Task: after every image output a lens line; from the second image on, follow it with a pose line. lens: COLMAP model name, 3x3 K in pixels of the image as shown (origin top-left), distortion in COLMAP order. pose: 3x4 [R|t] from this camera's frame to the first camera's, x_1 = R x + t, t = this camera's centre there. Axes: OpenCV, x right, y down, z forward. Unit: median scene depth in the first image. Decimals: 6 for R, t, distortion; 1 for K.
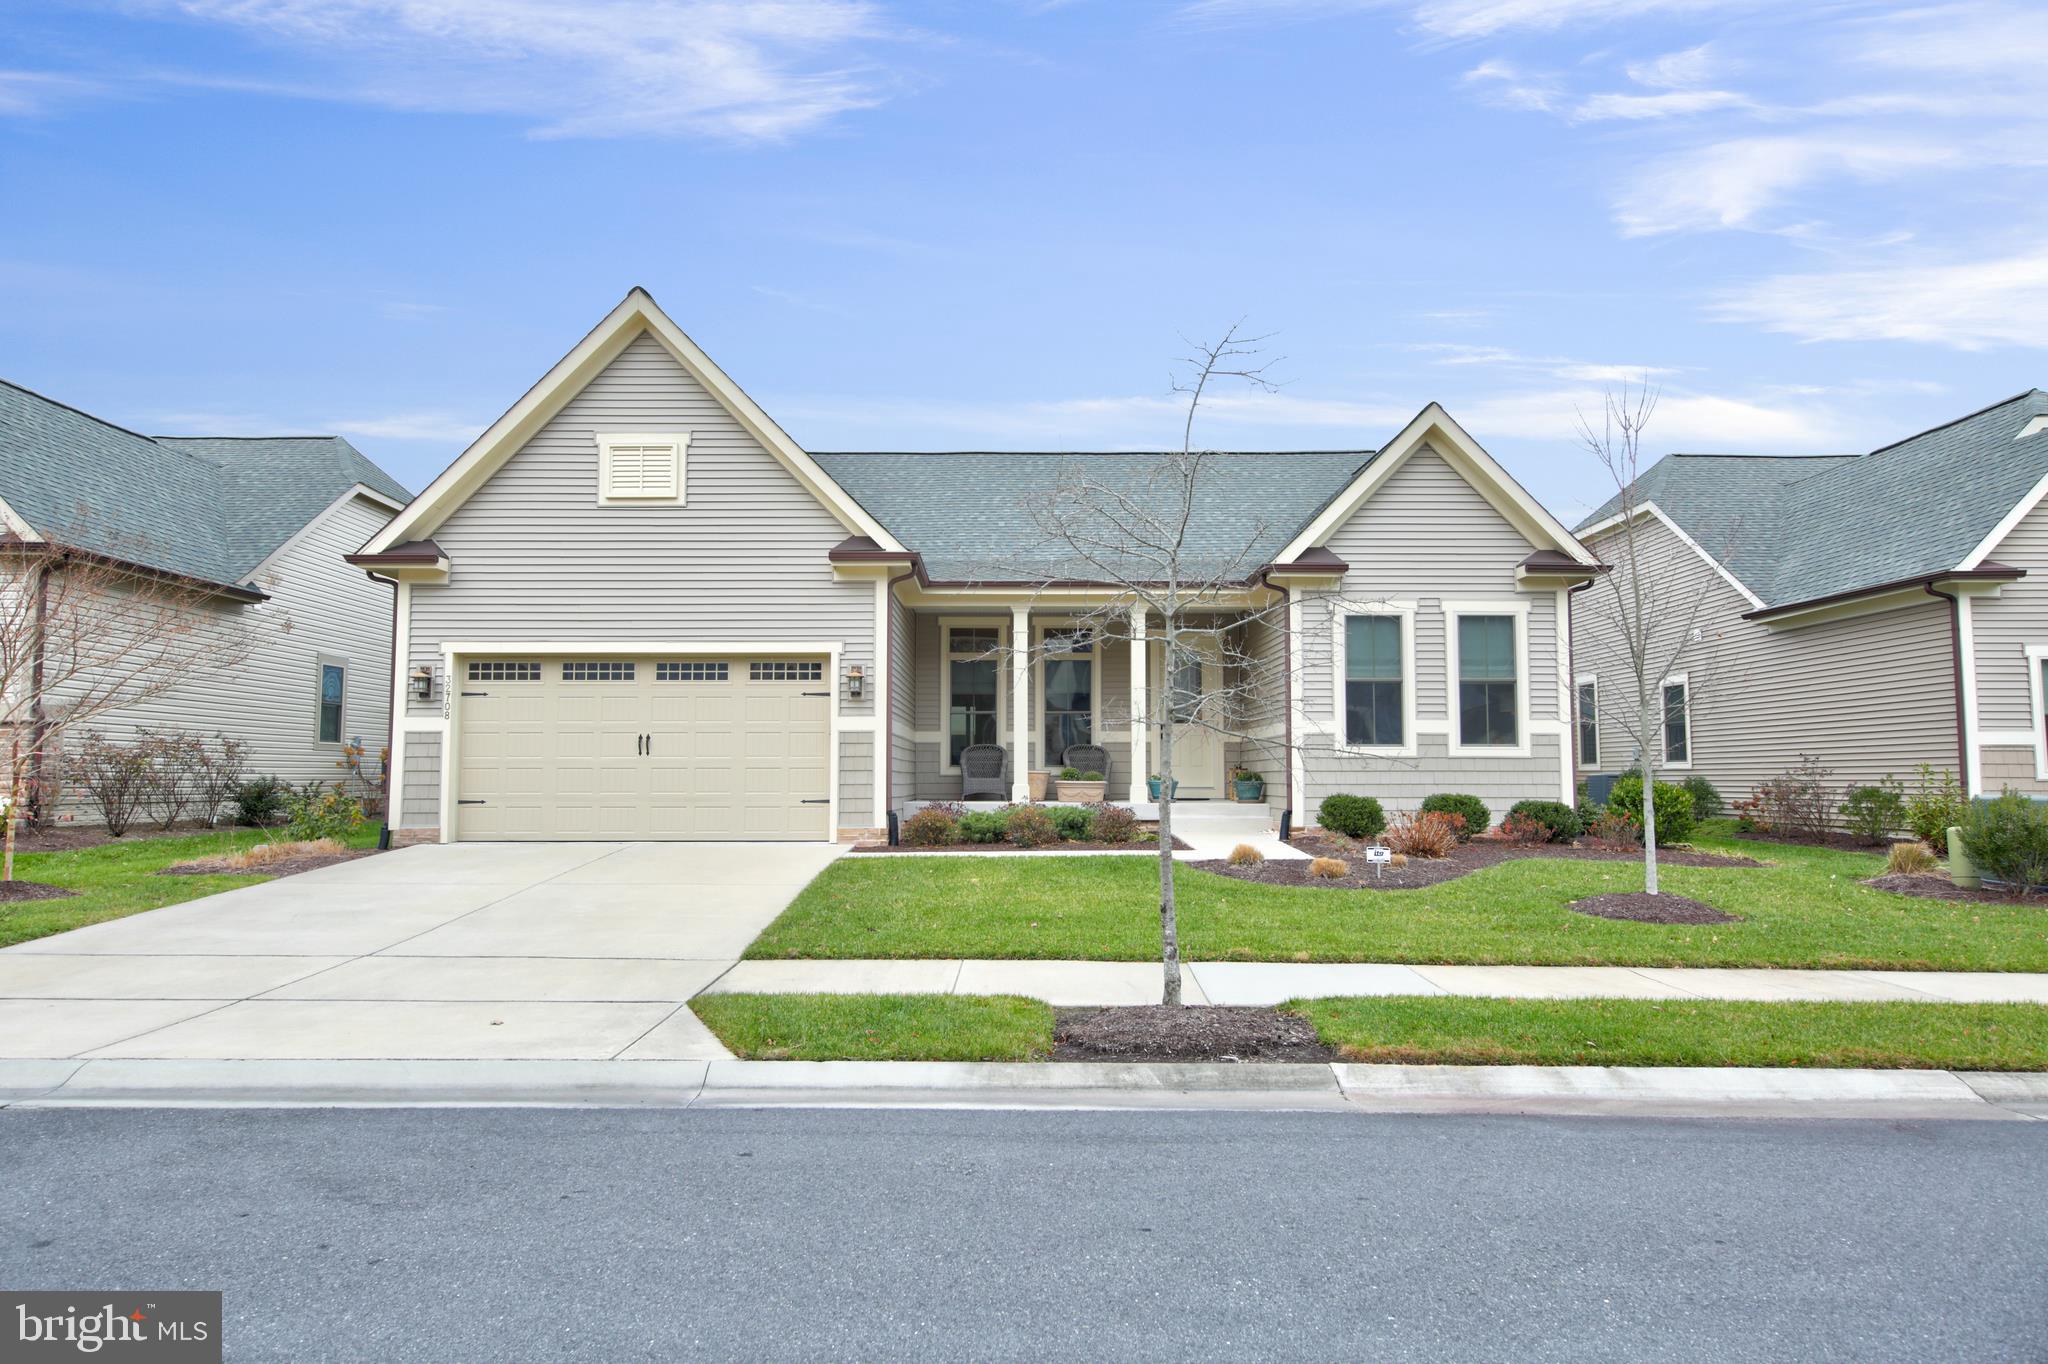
lens RADIAL K [[1318.8, 0, 1024.0], [0, 1318.8, 682.0], [0, 0, 1]] dist [0.022834, 0.000447]
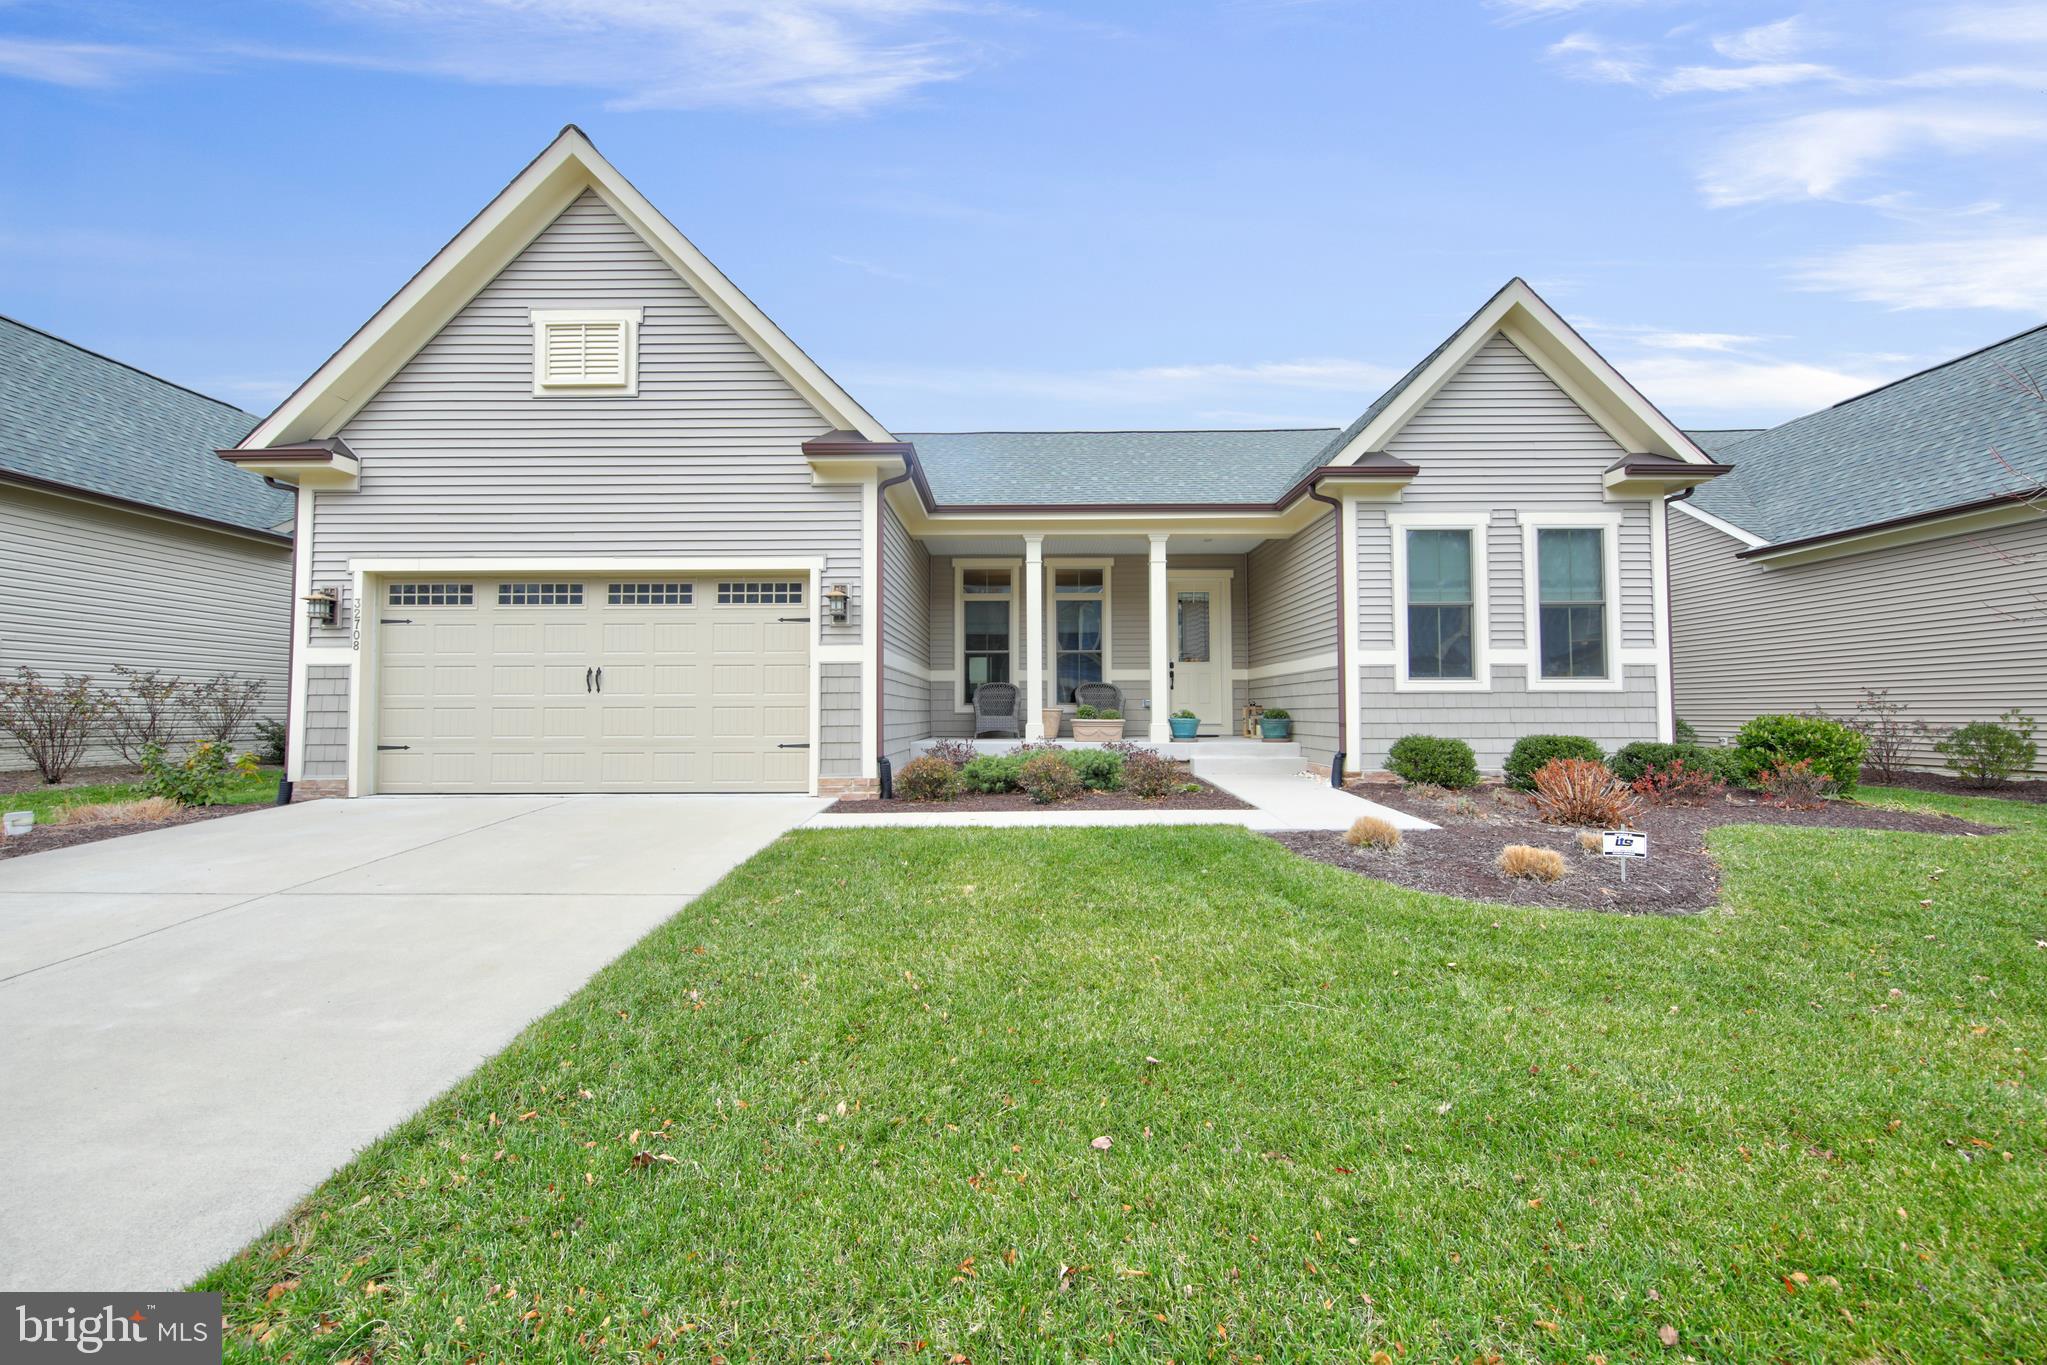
lens RADIAL K [[810.6, 0, 1023.5], [0, 810.6, 682.5], [0, 0, 1]] dist [0.007987, -0.000035]
pose [[0.999967, -0.003555, -0.007341, -0.006793], [0.003820, 0.999330, 0.036410, 0.030245], [0.007206, -0.036437, 0.999310, 0.464823]]
